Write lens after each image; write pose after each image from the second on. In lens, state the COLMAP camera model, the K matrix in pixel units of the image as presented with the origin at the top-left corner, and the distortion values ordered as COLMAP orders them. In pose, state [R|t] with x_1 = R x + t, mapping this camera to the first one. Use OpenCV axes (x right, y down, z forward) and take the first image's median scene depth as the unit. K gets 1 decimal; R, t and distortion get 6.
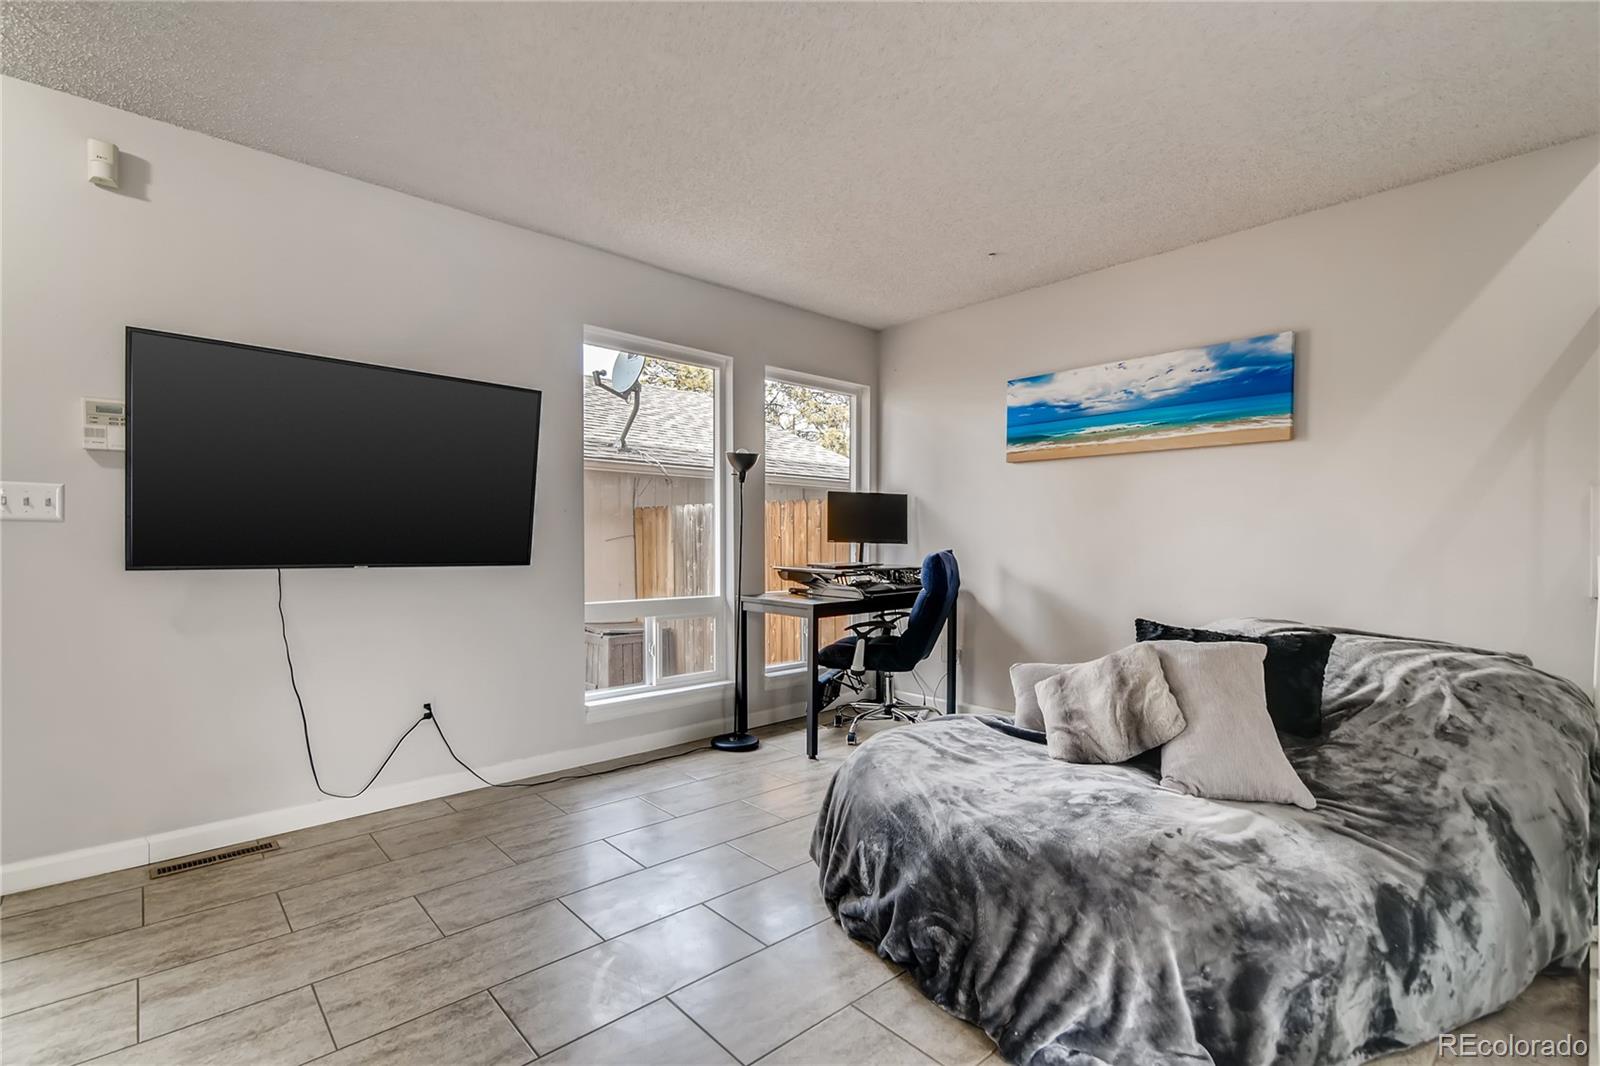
lens RADIAL K [[723.3, 0, 795.2], [0, 723.3, 539.5], [0, 0, 1]] dist [0.001023, -0.000060]
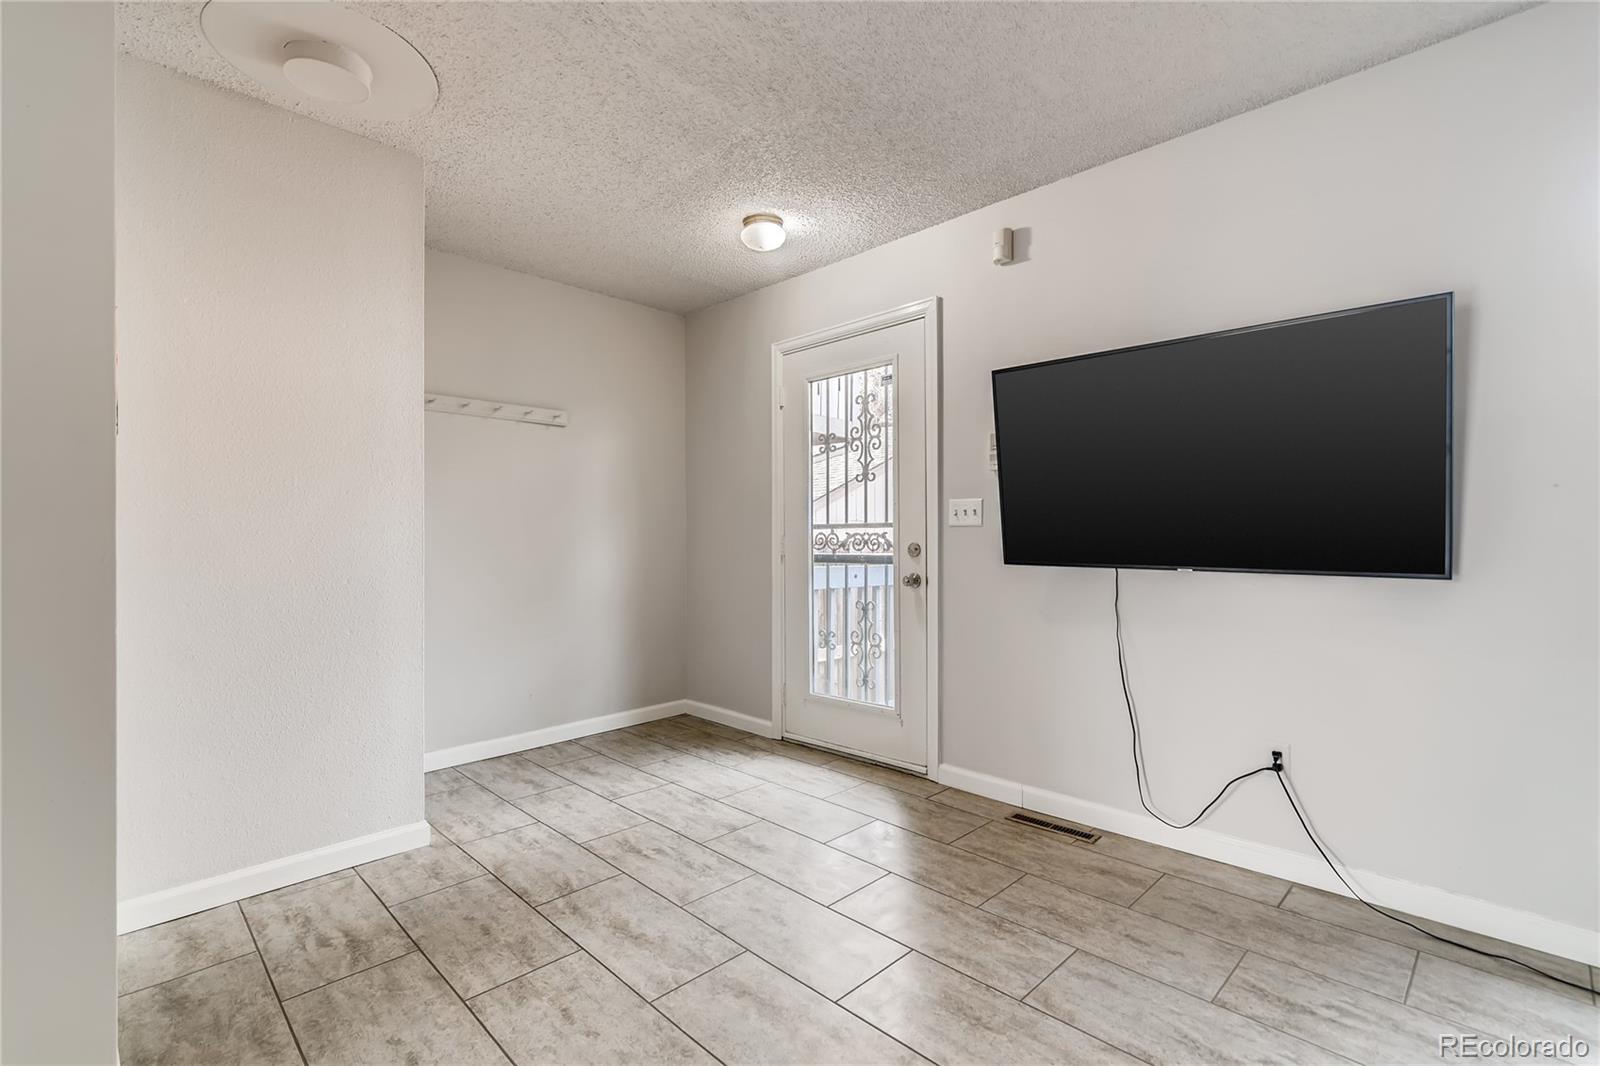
lens RADIAL K [[723.3, 0, 795.2], [0, 723.3, 539.5], [0, 0, 1]] dist [0.001023, -0.000060]
pose [[0.041751, -0.001955, -0.999126, 0.292714], [0.005072, 0.999986, -0.001745, 0.000059], [0.999115, -0.004995, 0.041760, 0.557377]]
